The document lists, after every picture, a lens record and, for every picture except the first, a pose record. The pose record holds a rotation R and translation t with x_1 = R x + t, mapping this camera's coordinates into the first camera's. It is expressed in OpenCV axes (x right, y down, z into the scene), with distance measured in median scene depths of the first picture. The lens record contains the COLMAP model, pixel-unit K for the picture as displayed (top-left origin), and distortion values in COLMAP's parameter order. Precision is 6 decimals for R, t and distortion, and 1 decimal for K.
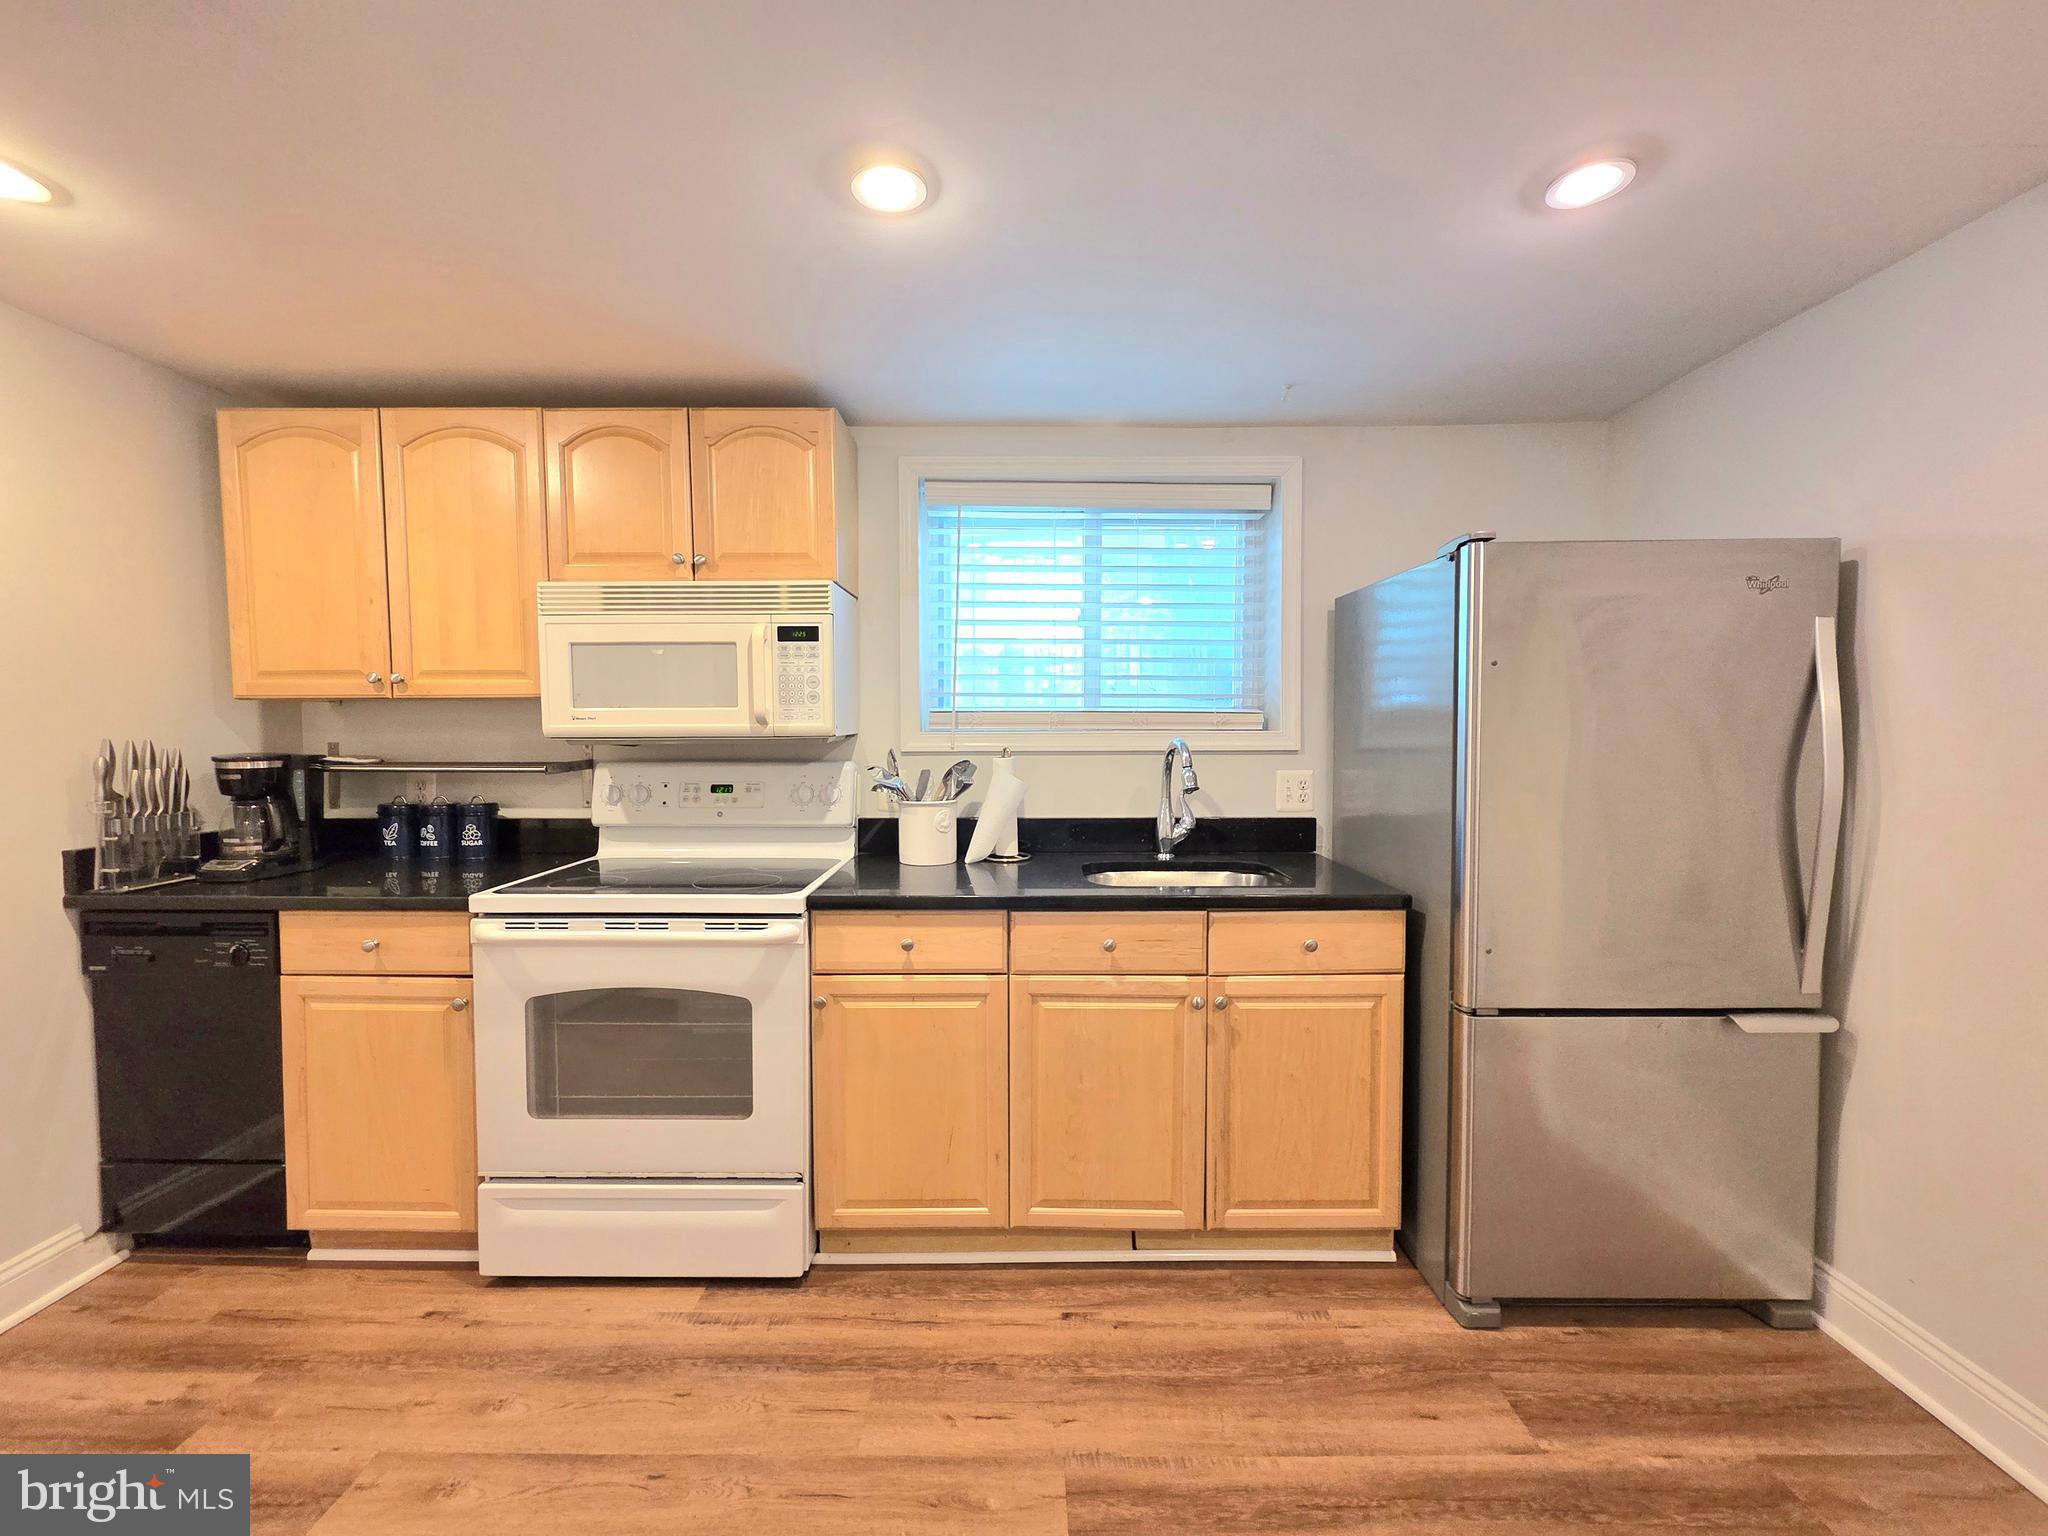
lens RADIAL K [[836.3, 0, 1016.5], [0, 836.3, 760.4], [0, 0, 1]] dist [0.005780, -0.001341]
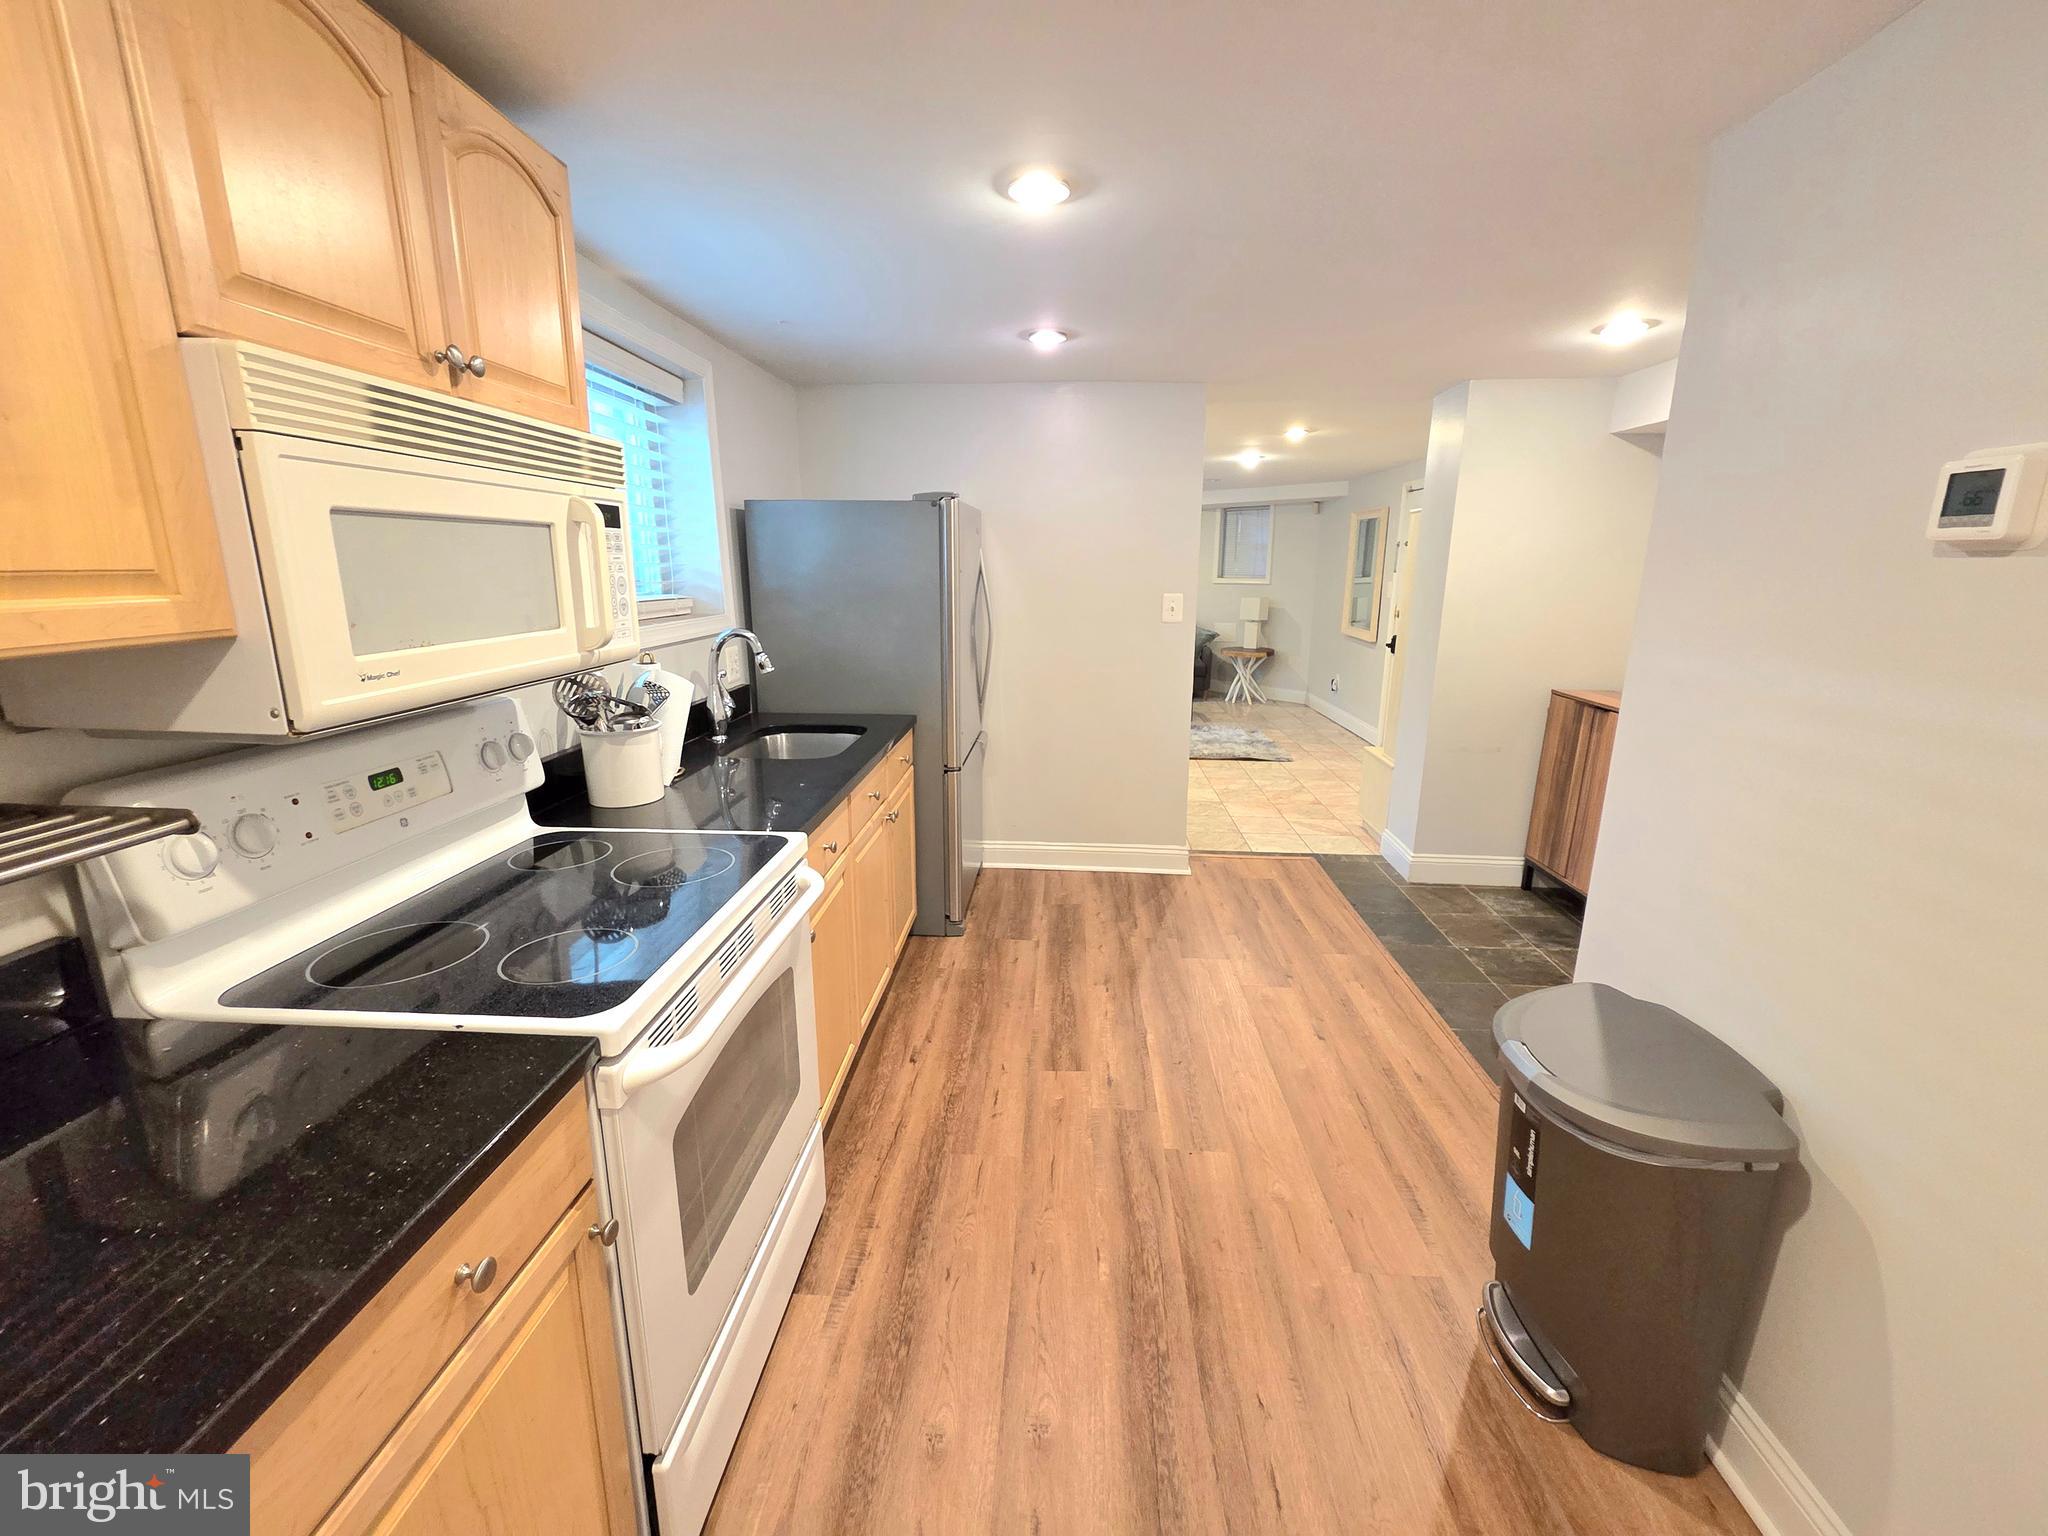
lens RADIAL K [[836.3, 0, 1016.6], [0, 836.3, 759.5], [0, 0, 1]] dist [0.005780, -0.001341]
pose [[0.057174, -0.226637, 0.972300, -1.086757], [0.041474, 0.973591, 0.224499, -0.107263], [-0.997502, 0.027490, 0.065064, 0.692791]]
